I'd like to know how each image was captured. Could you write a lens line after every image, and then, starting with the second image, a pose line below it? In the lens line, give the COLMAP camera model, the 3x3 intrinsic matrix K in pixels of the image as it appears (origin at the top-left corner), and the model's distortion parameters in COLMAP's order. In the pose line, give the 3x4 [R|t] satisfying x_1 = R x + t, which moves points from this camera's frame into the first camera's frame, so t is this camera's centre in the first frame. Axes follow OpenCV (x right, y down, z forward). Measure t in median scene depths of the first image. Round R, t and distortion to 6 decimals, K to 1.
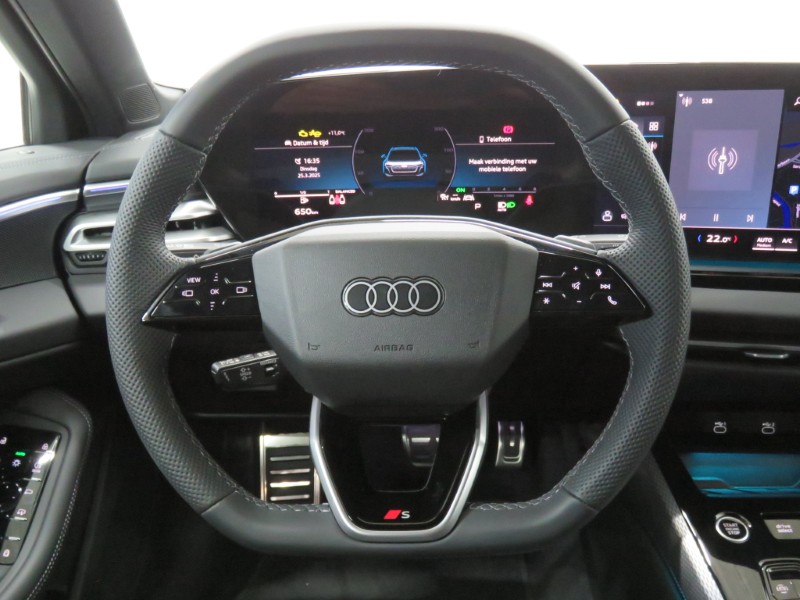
lens RADIAL K [[674.7, 0, 416.2], [0, 674.7, 306.3], [0, 0, 1]] dist [-0.003301, -0.008229]
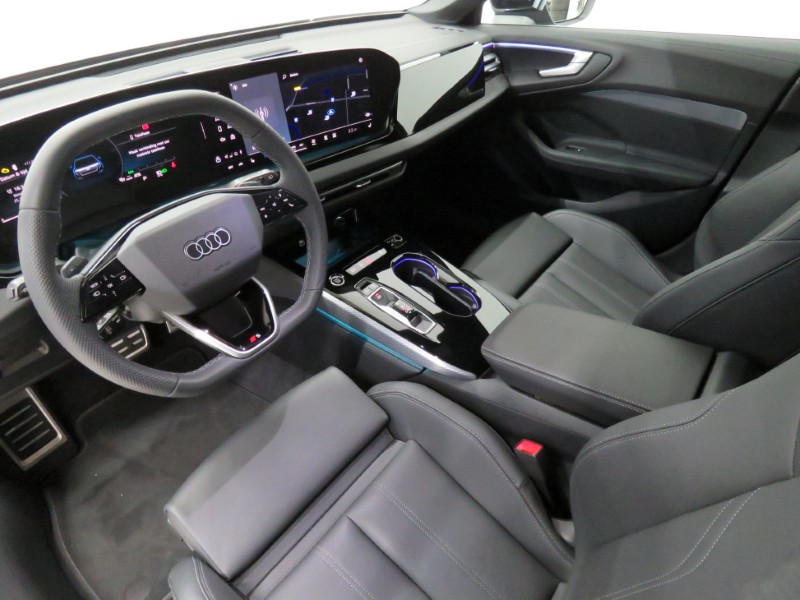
lens RADIAL K [[510.1, 0, 398.5], [0, 510.1, 285.0], [0, 0, 1]] dist [-0.013148, -0.002529]
pose [[0.599776, -0.467094, 0.649686, -0.460987], [0.314253, 0.884202, 0.345588, -0.157251], [-0.735876, -0.003110, 0.677109, -0.259839]]
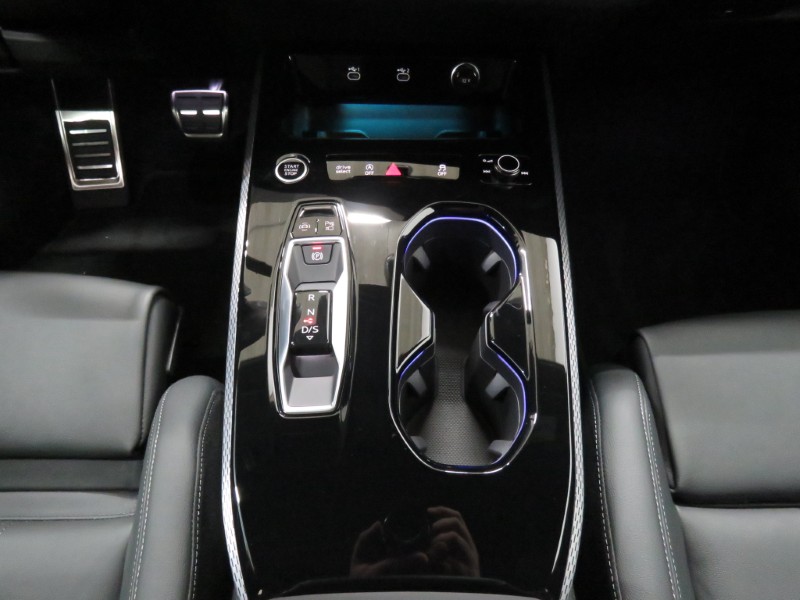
lens RADIAL K [[510.1, 0, 398.5], [0, 510.1, 285.0], [0, 0, 1]] dist [-0.013148, -0.002529]
pose [[0.999973, -0.002623, 0.006872, 0.557782], [-0.000711, 0.895392, 0.445277, 0.139126], [-0.007321, -0.445270, 0.895366, 0.248853]]
